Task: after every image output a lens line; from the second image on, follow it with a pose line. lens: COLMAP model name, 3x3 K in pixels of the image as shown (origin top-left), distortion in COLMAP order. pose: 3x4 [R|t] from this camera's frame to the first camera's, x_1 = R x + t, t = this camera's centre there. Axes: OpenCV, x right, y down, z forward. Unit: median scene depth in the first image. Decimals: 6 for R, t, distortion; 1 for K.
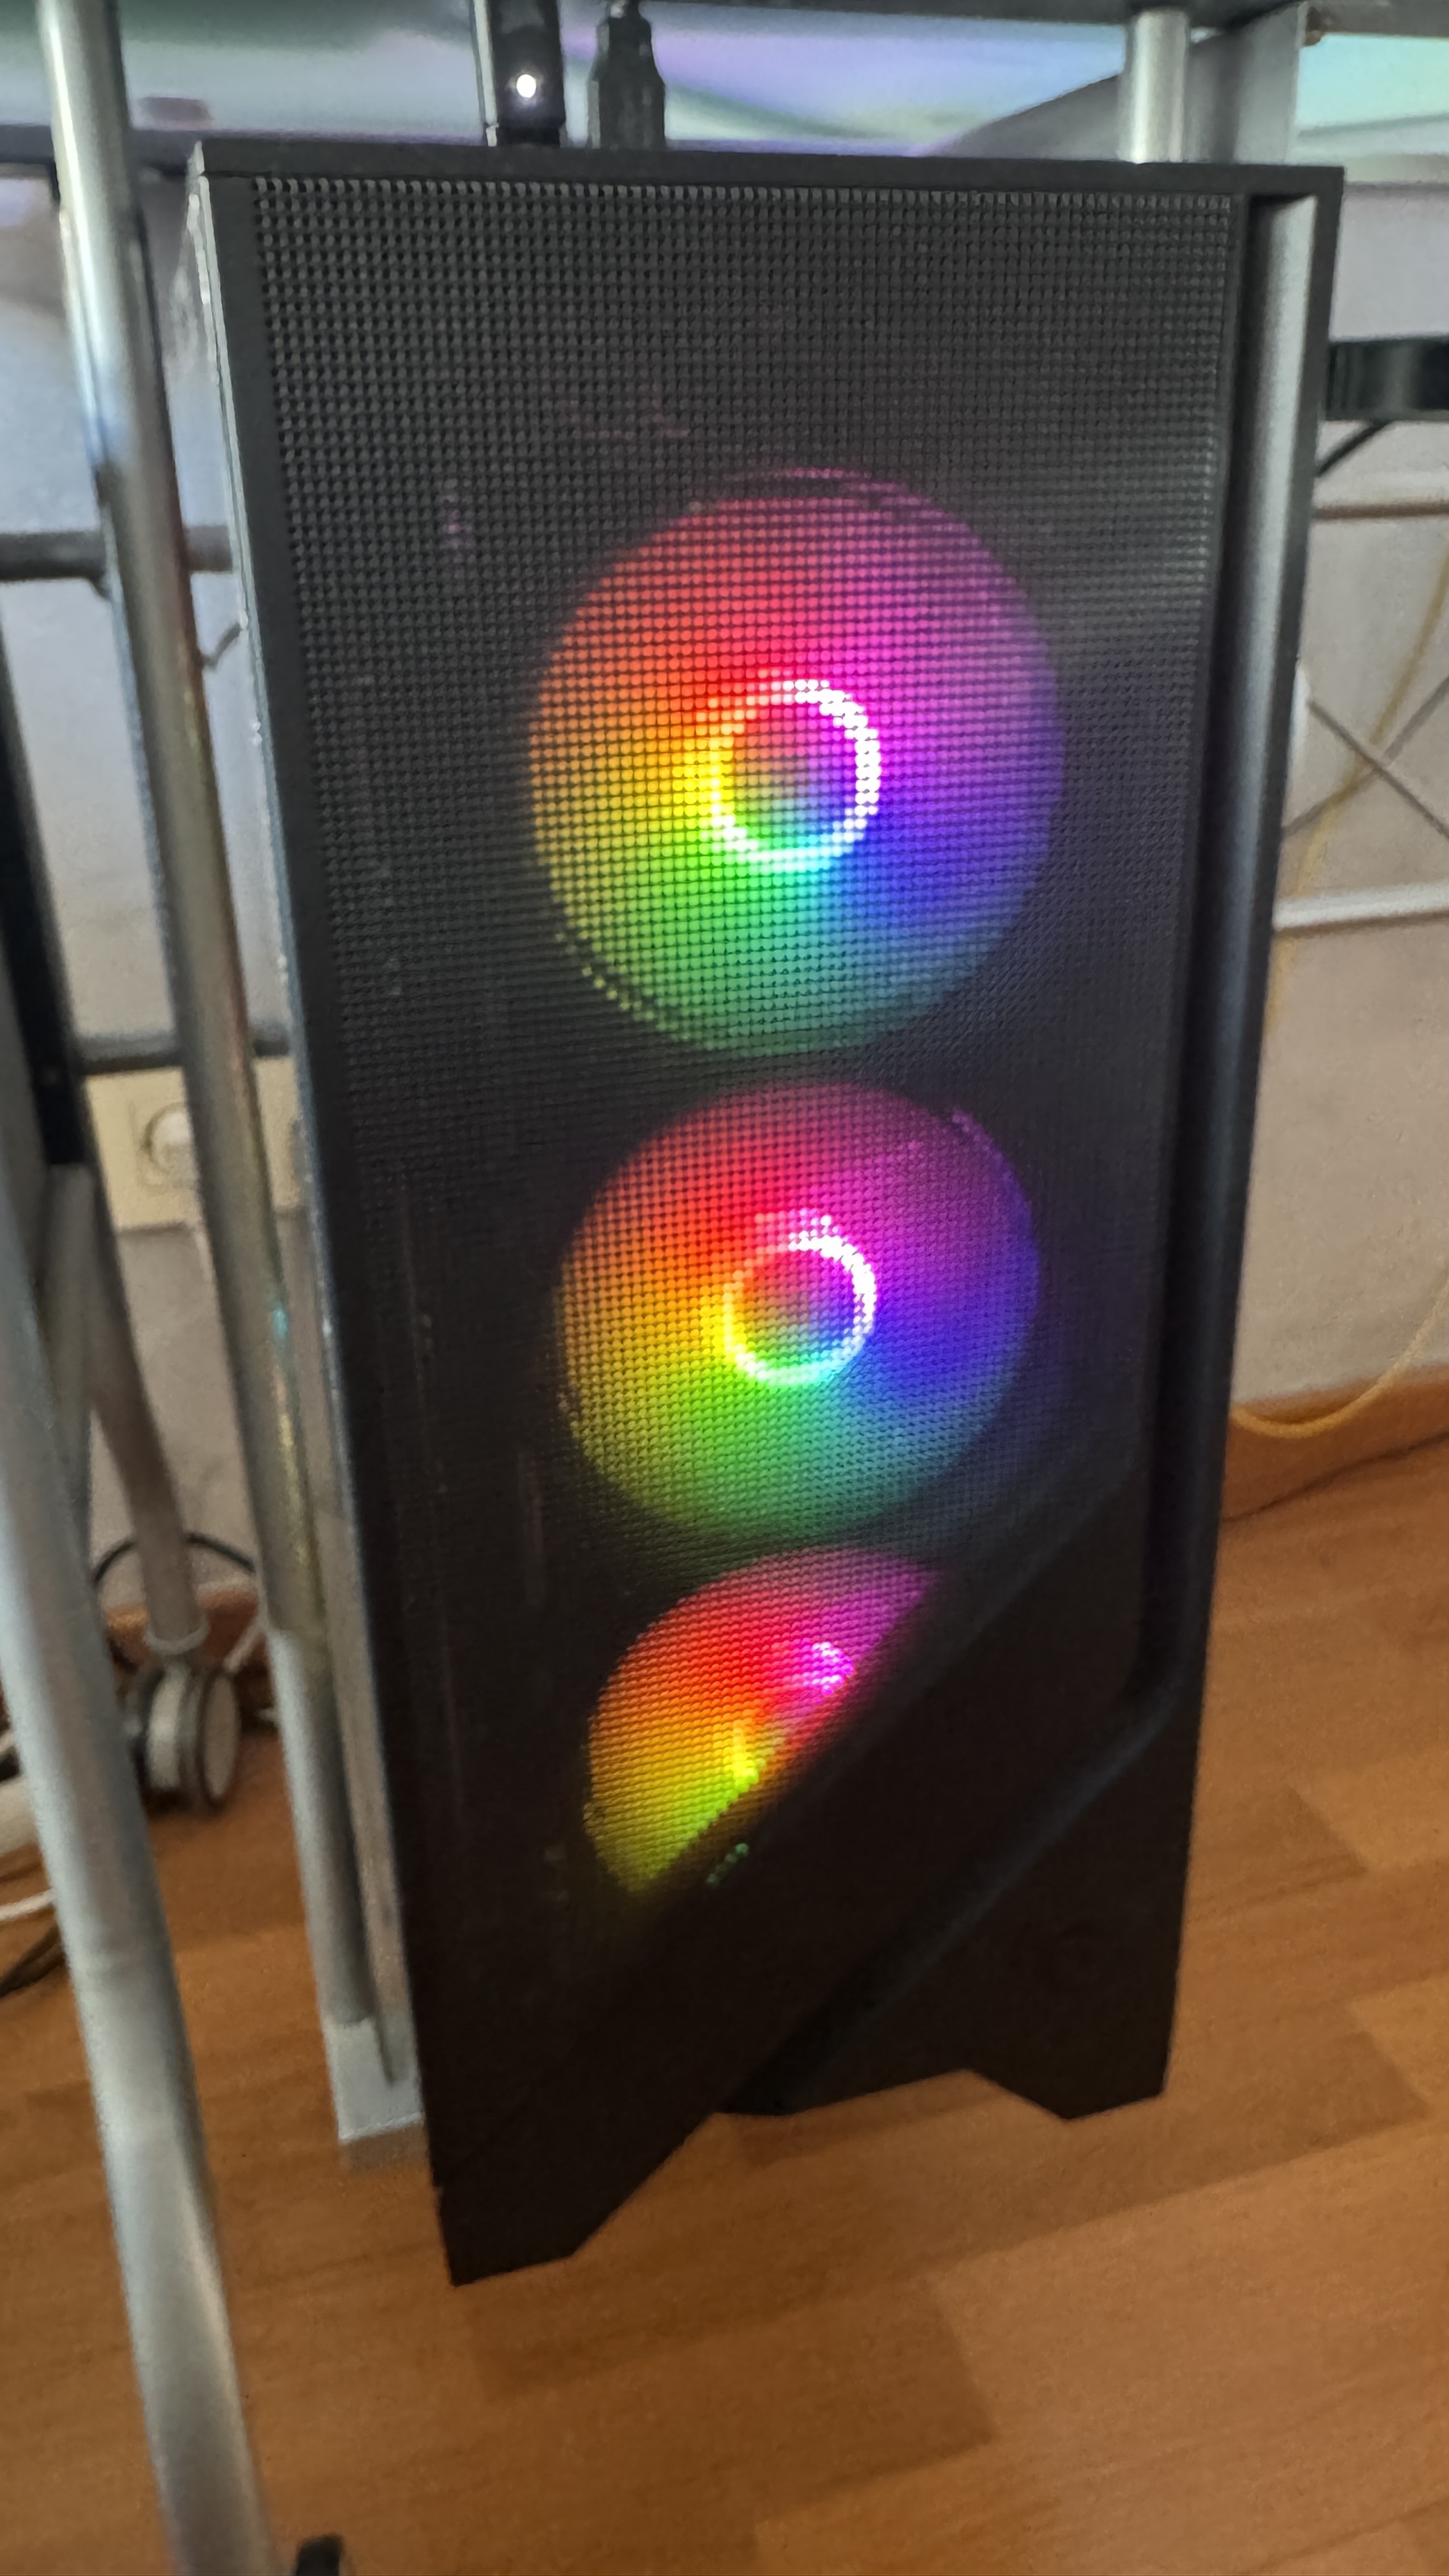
lens RADIAL K [[1849.5, 0, 728.9], [0, 1849.5, 1246.5], [0, 0, 1]] dist [0.027150, -0.001147]
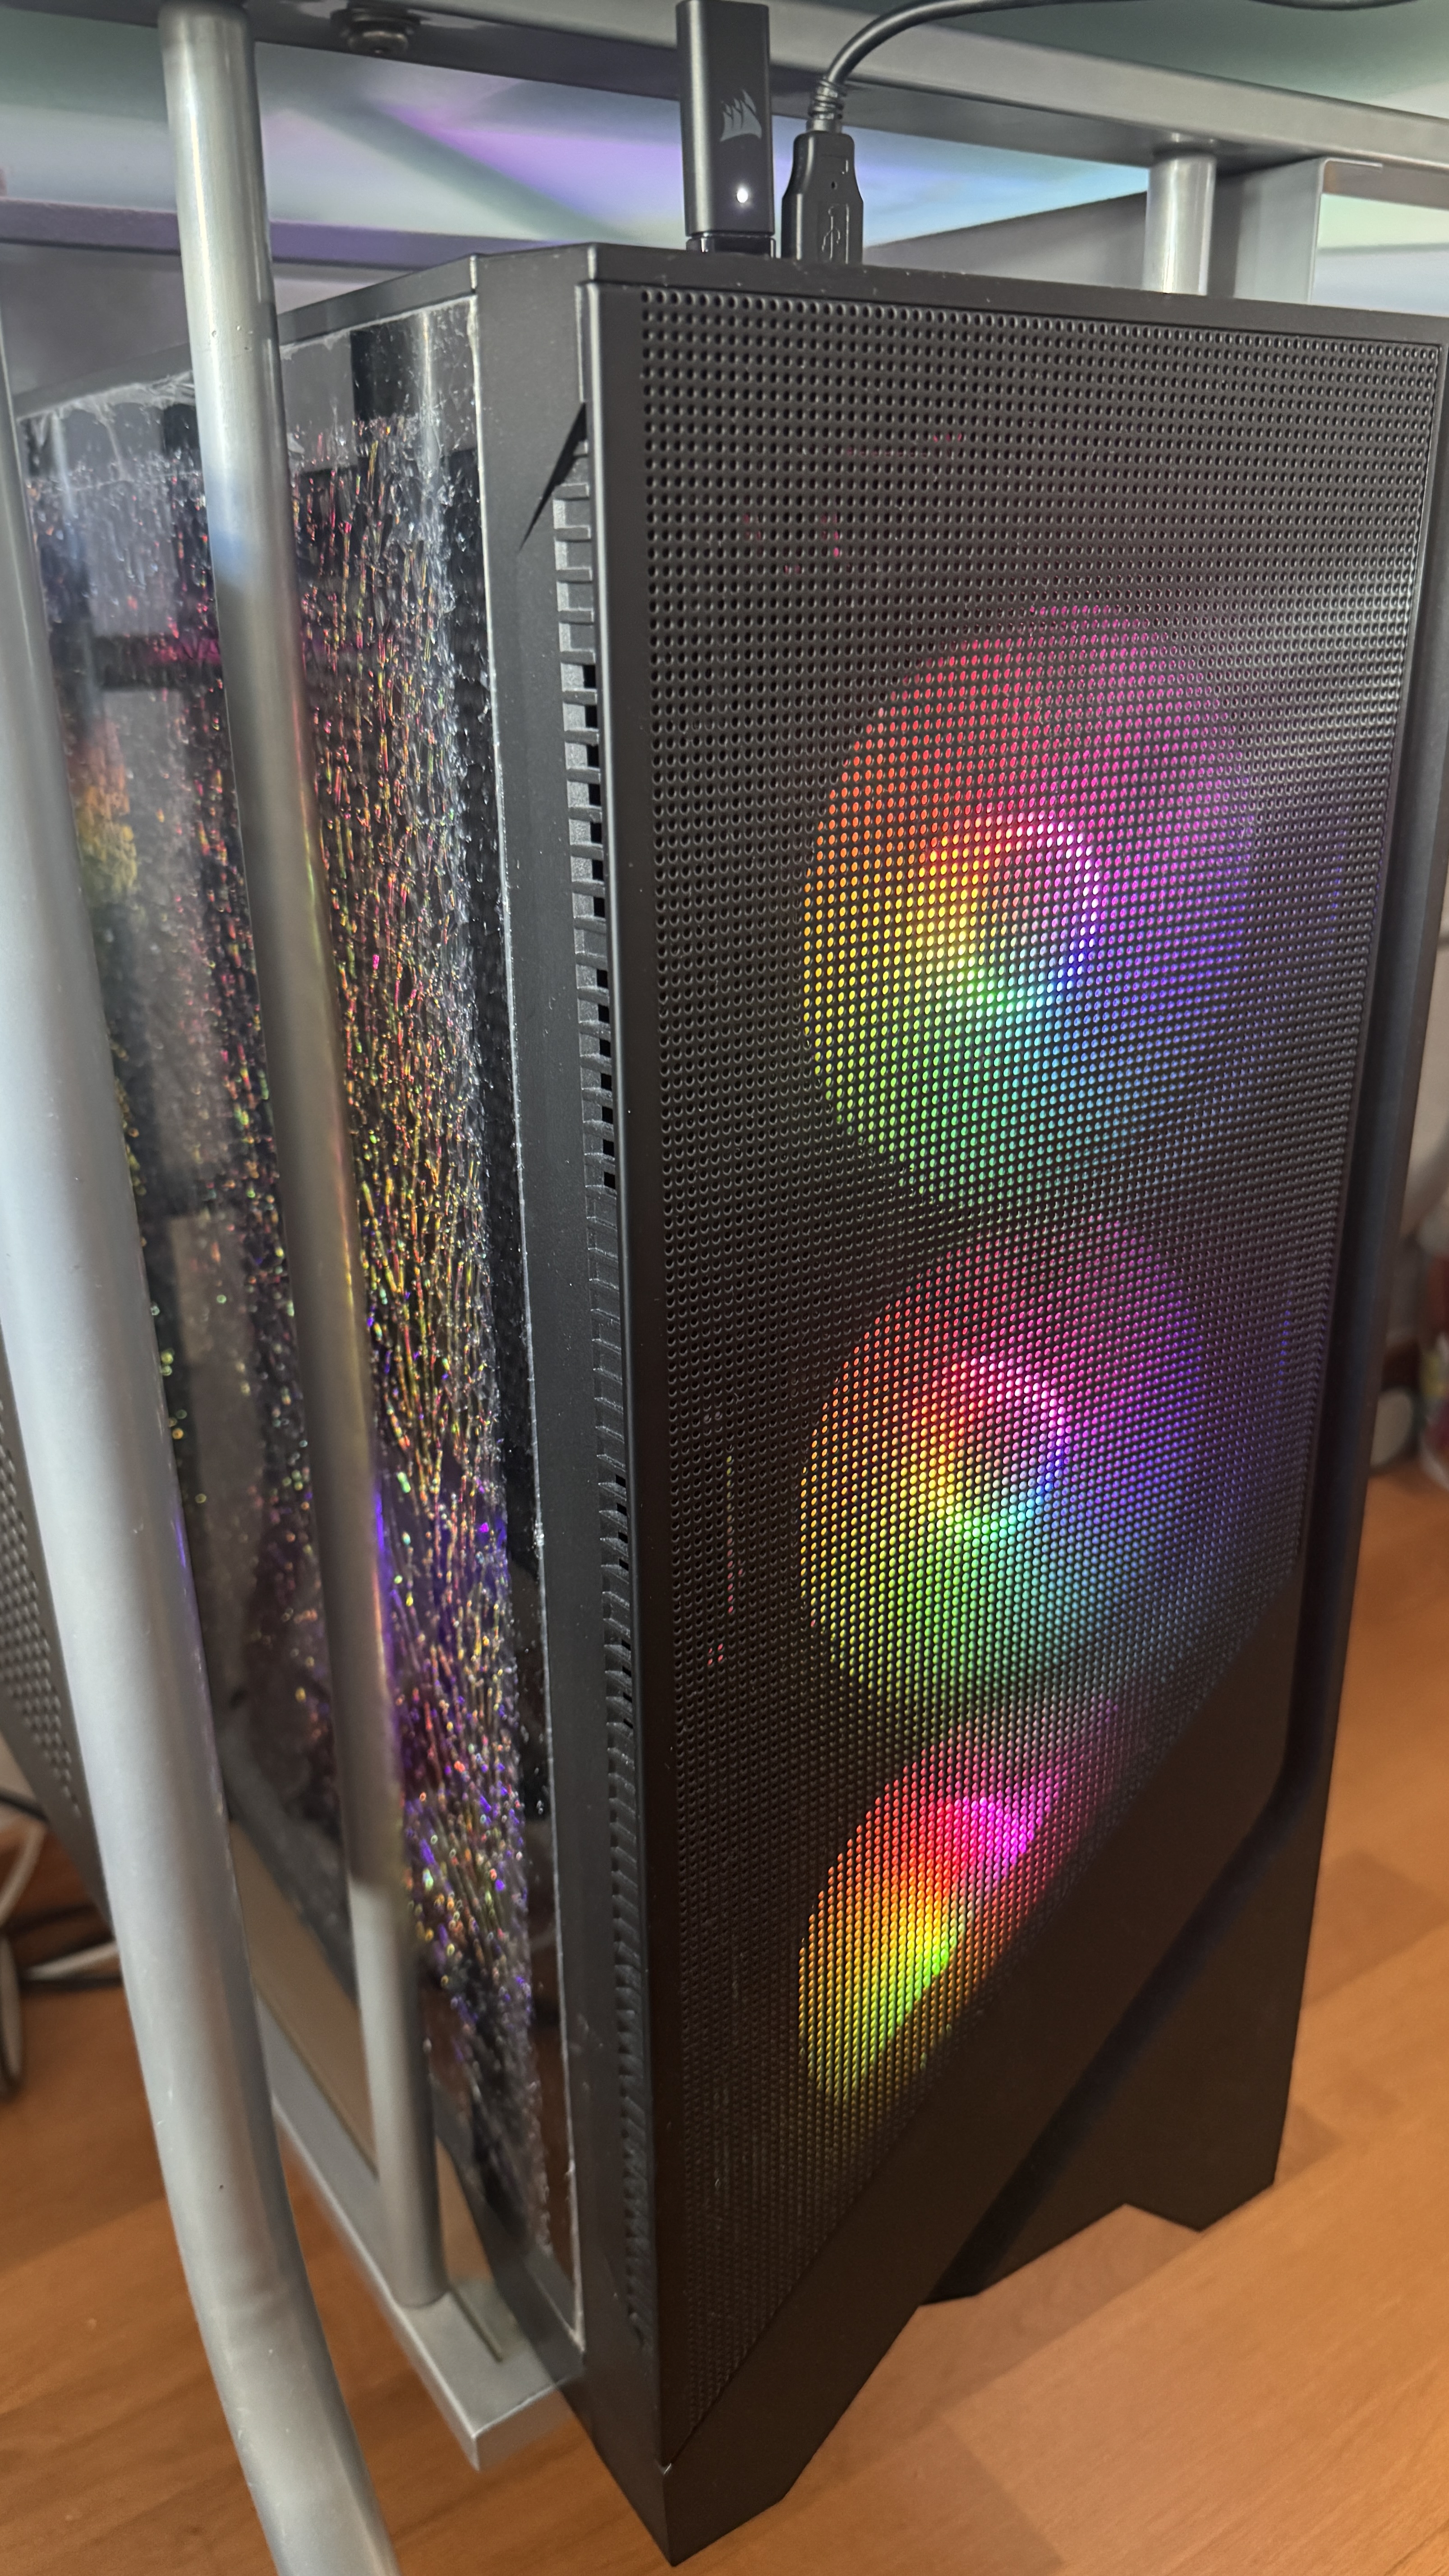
lens RADIAL K [[1846.2, 0, 738.7], [0, 1846.2, 1286.6], [0, 0, 1]] dist [0.160680, -0.297451]
pose [[0.962352, -0.092840, 0.255461, -0.325000], [0.099254, 0.994986, -0.012304, -0.055929], [-0.253038, 0.037197, 0.966741, 0.092901]]
